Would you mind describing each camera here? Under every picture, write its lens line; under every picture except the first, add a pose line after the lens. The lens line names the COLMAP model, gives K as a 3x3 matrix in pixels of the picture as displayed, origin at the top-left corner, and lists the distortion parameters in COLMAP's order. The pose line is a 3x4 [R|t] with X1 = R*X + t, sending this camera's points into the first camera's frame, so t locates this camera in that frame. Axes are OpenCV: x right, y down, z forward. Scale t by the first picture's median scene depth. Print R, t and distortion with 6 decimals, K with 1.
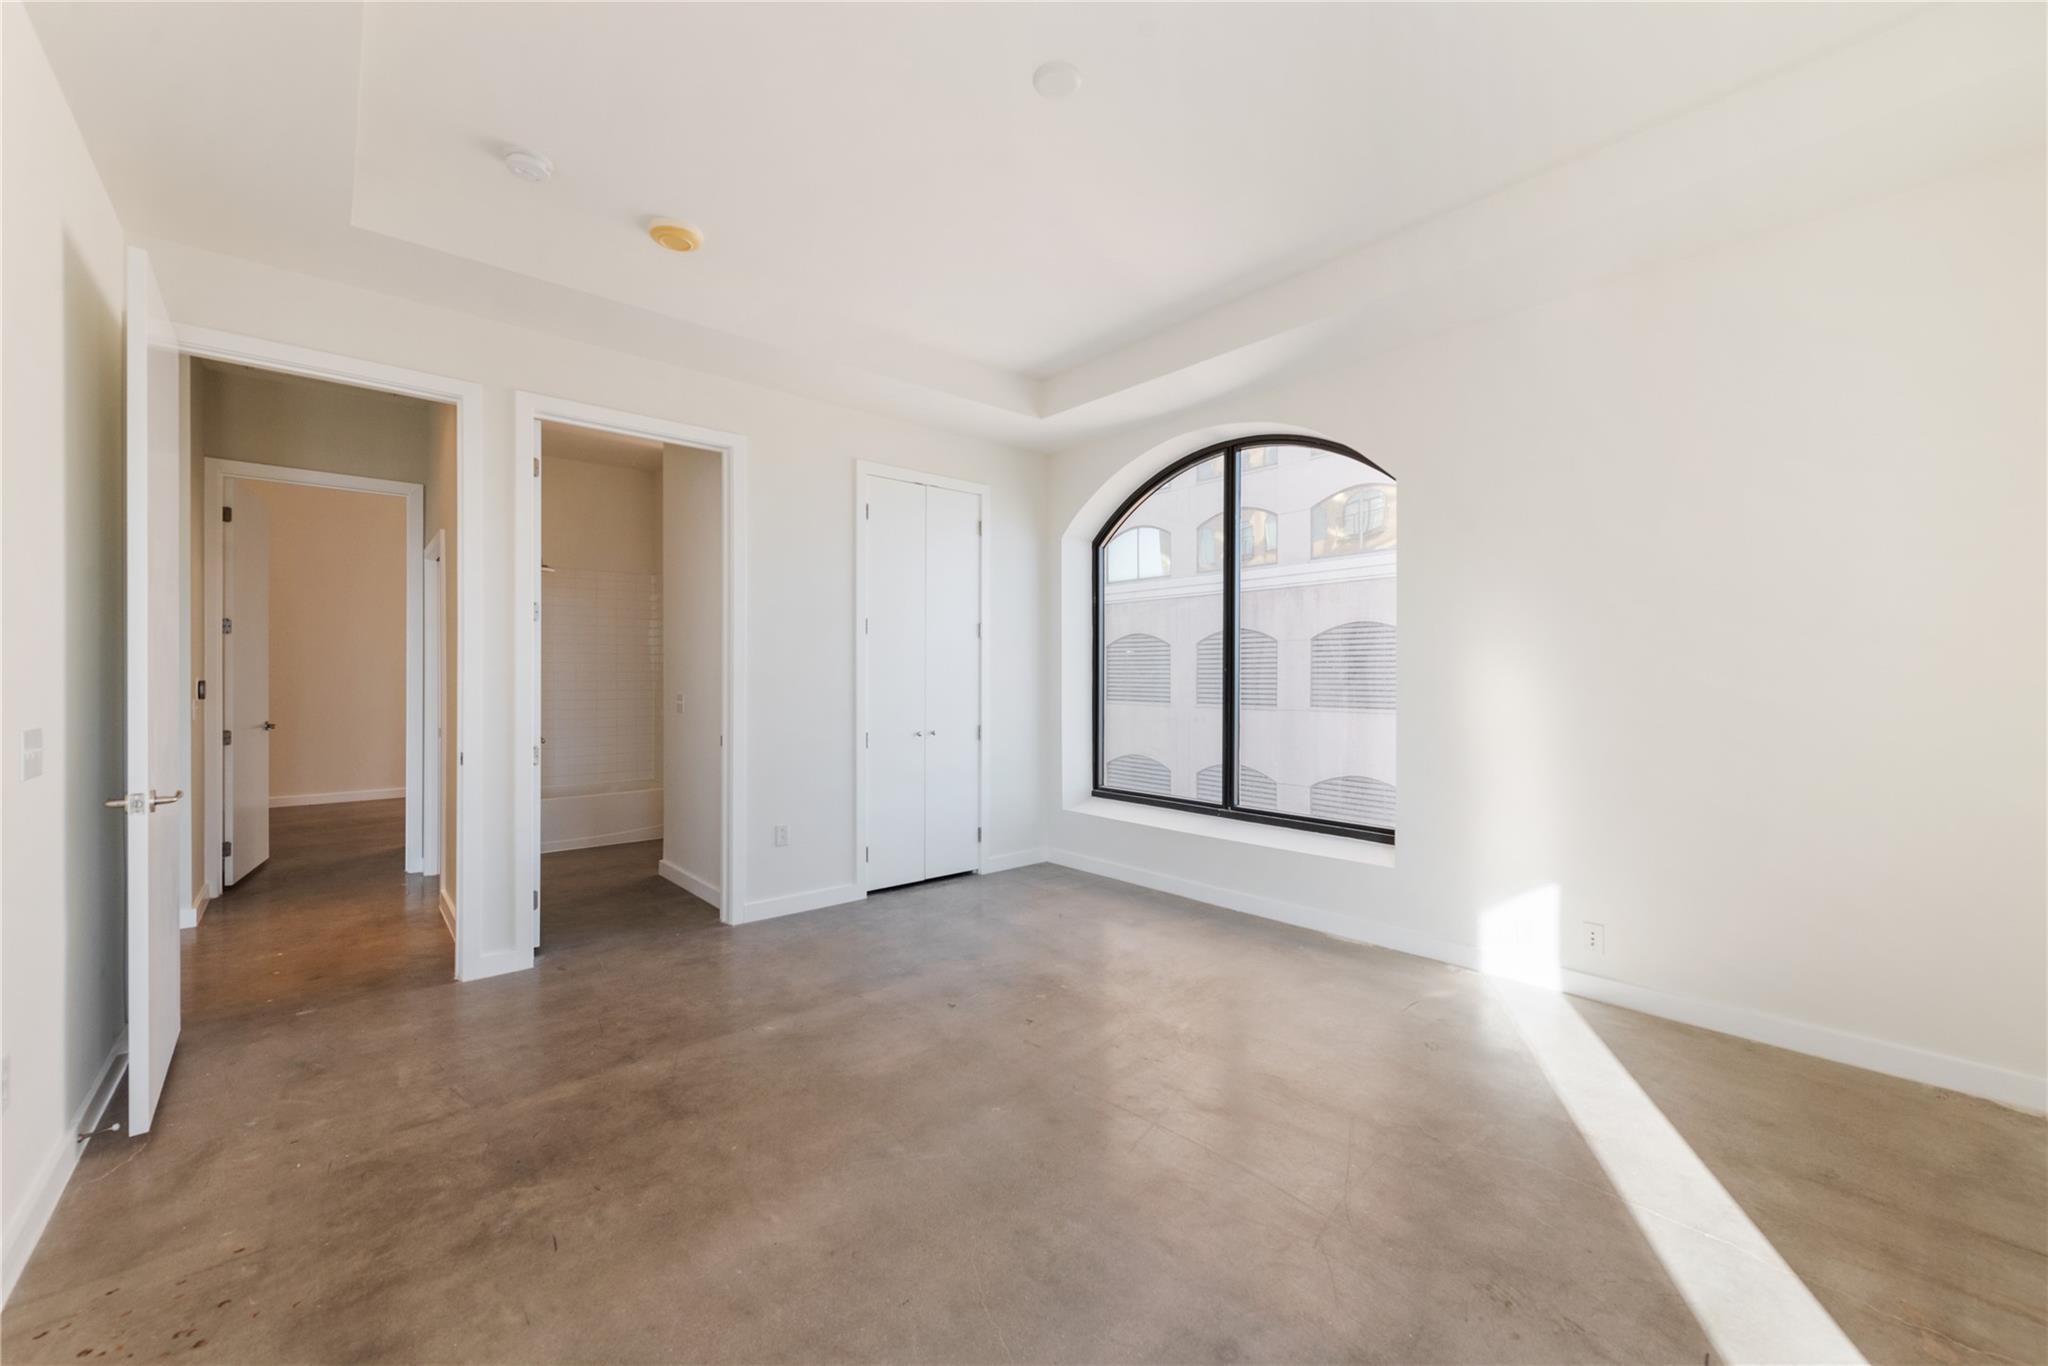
lens RADIAL K [[802.8, 0, 1038.4], [0, 802.8, 684.8], [0, 0, 1]] dist [0.016351, -0.005650]
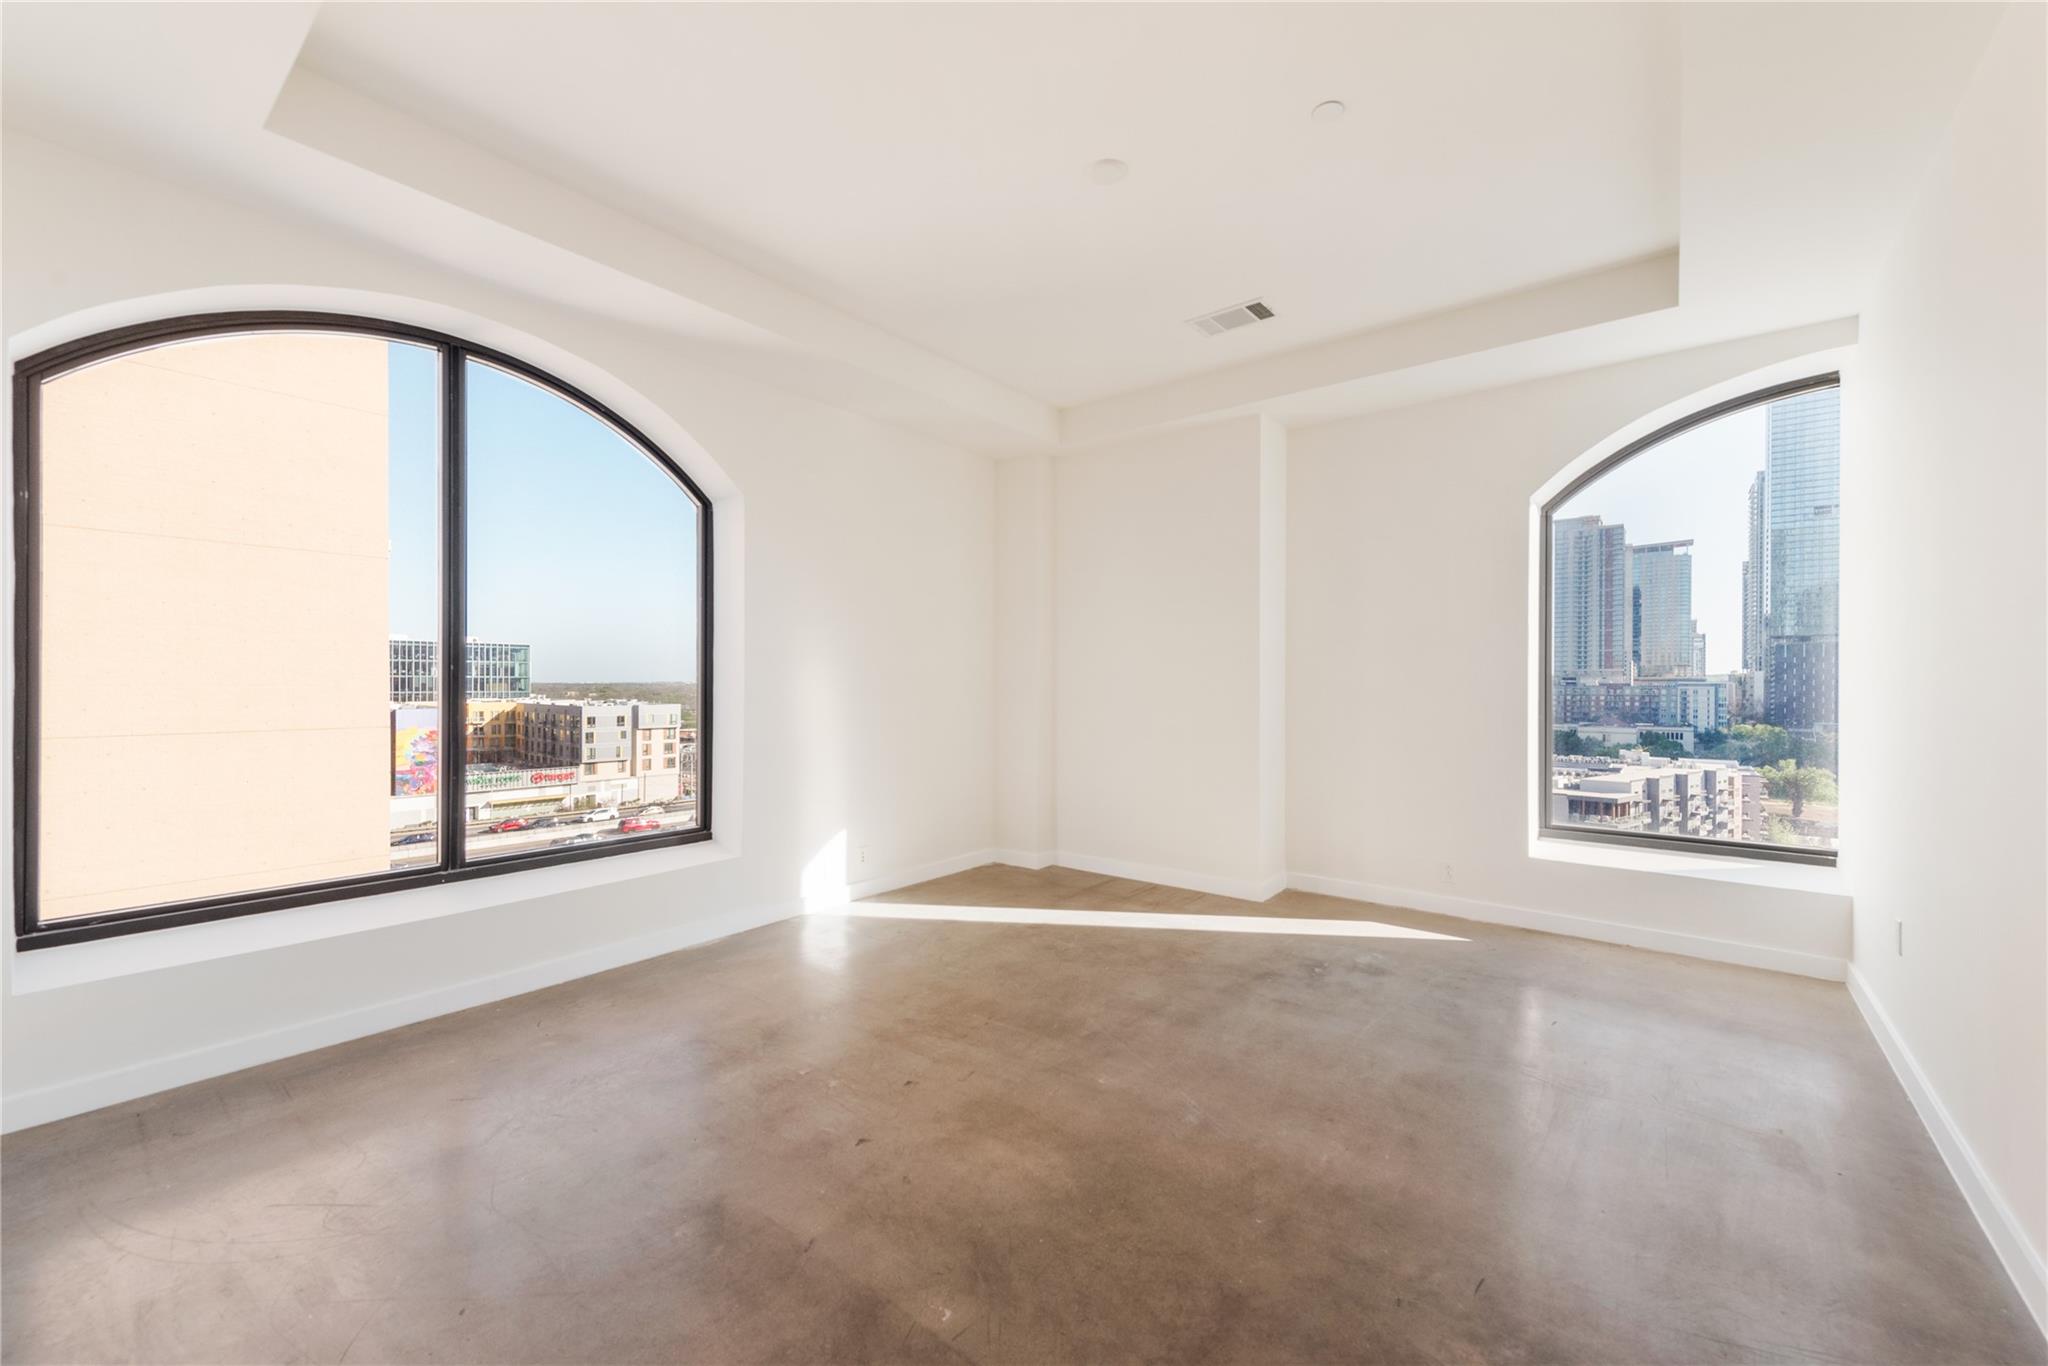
lens RADIAL K [[802.8, 0, 1038.4], [0, 802.8, 684.8], [0, 0, 1]] dist [0.016351, -0.005650]
pose [[-0.181525, -0.004682, 0.983375, -0.879299], [0.009261, 0.999936, 0.006470, -0.004339], [-0.983343, 0.010282, -0.181470, 1.031572]]
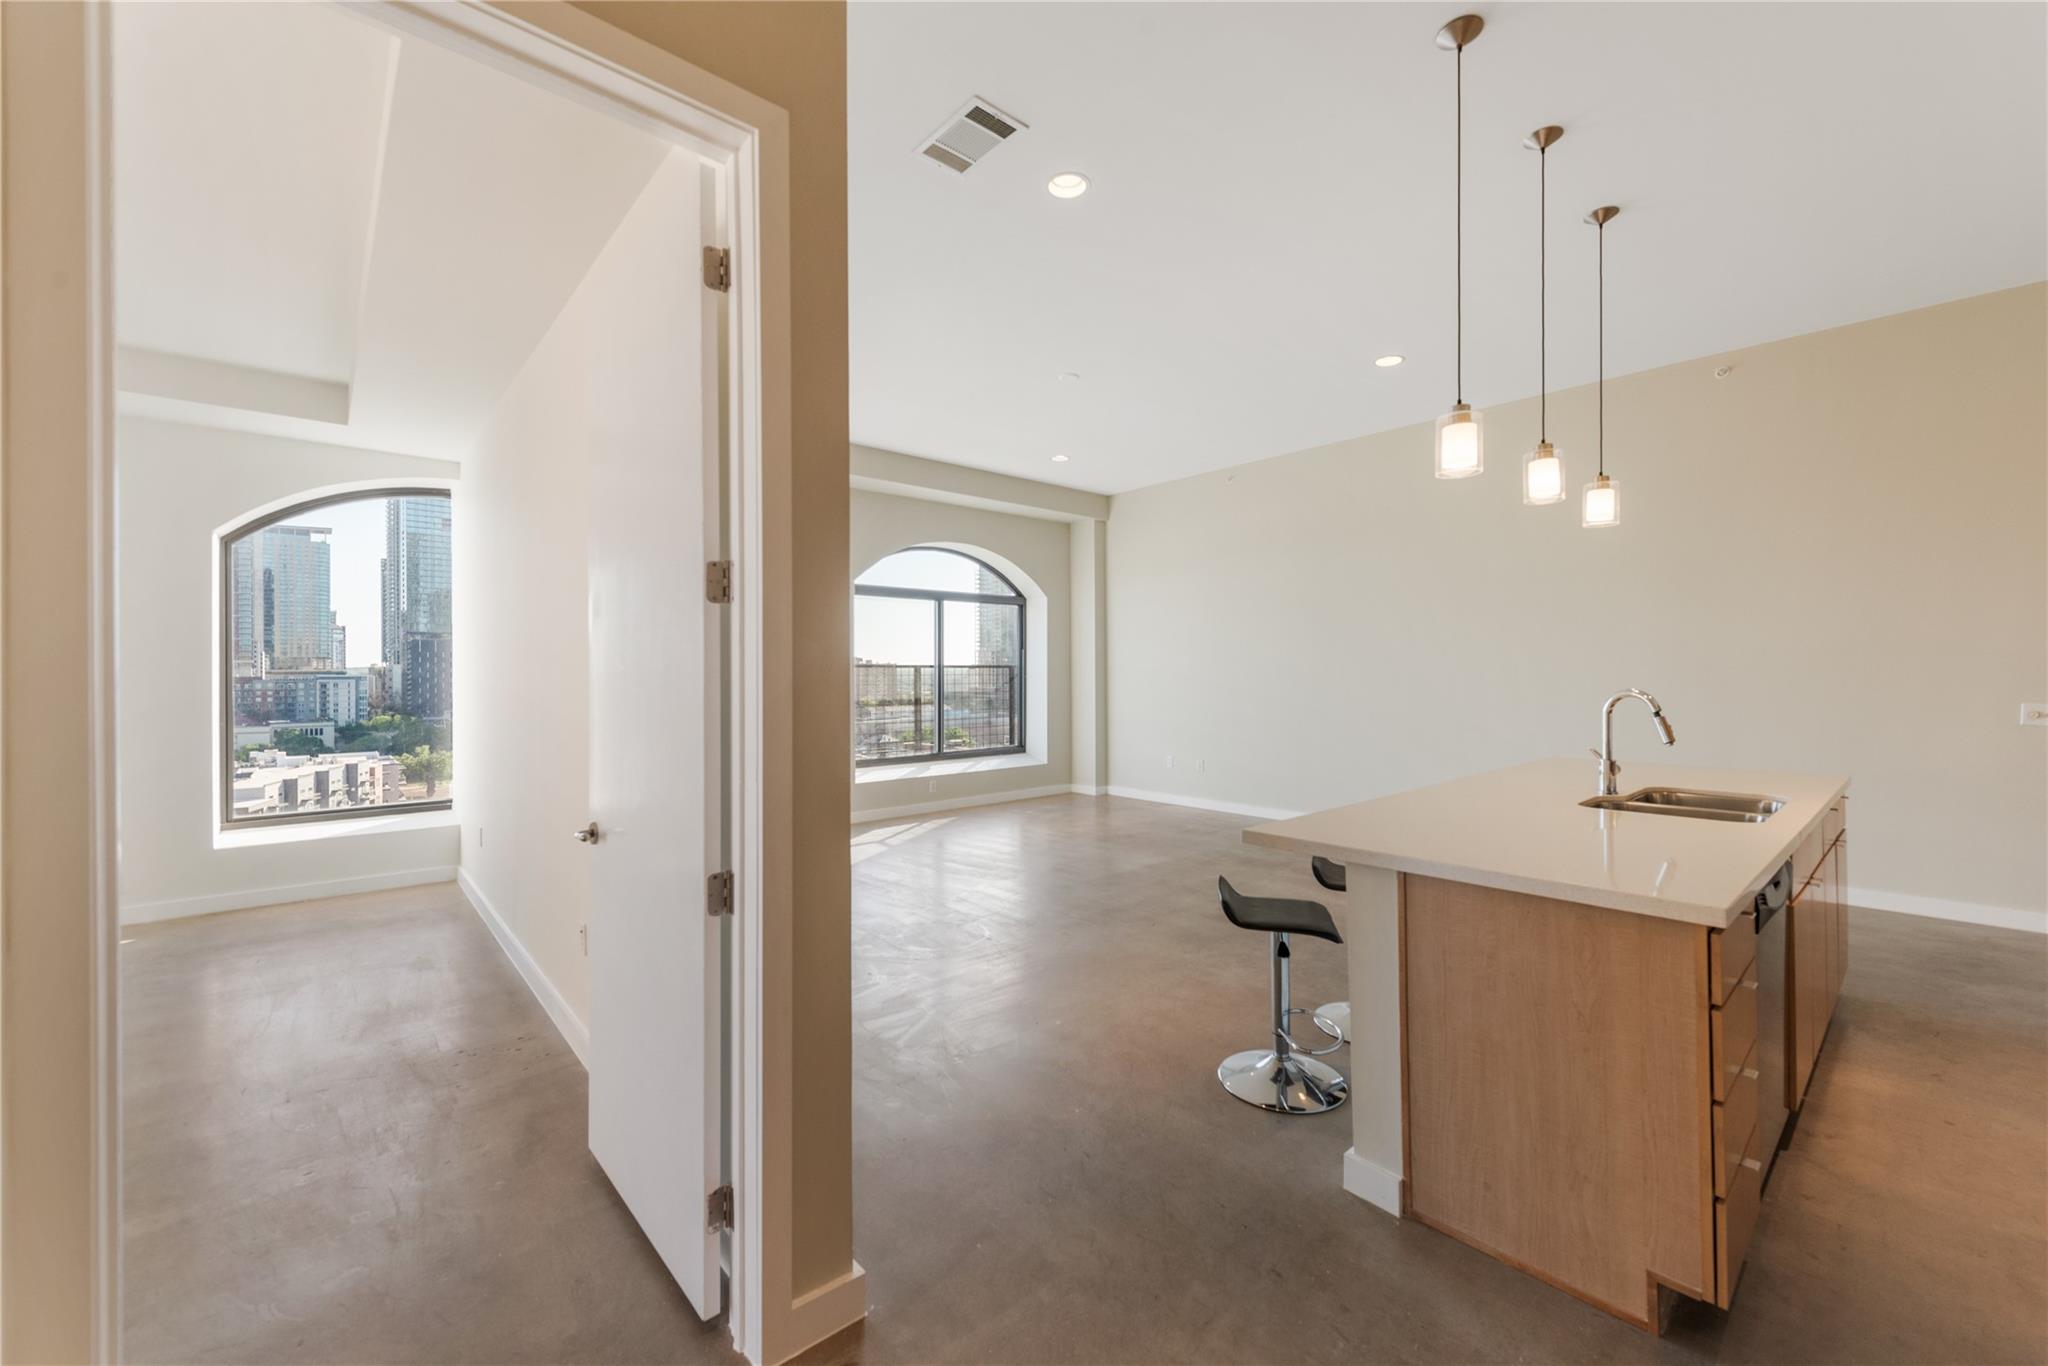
lens RADIAL K [[808.0, 0, 1031.7], [0, 808.0, 674.3], [0, 0, 1]] dist [0.016288, -0.006798]
pose [[-0.999998, 0.001848, -0.000860, -1.240996], [0.001838, 0.999929, 0.011735, -0.044548], [0.000882, 0.011734, -0.999931, 1.516148]]
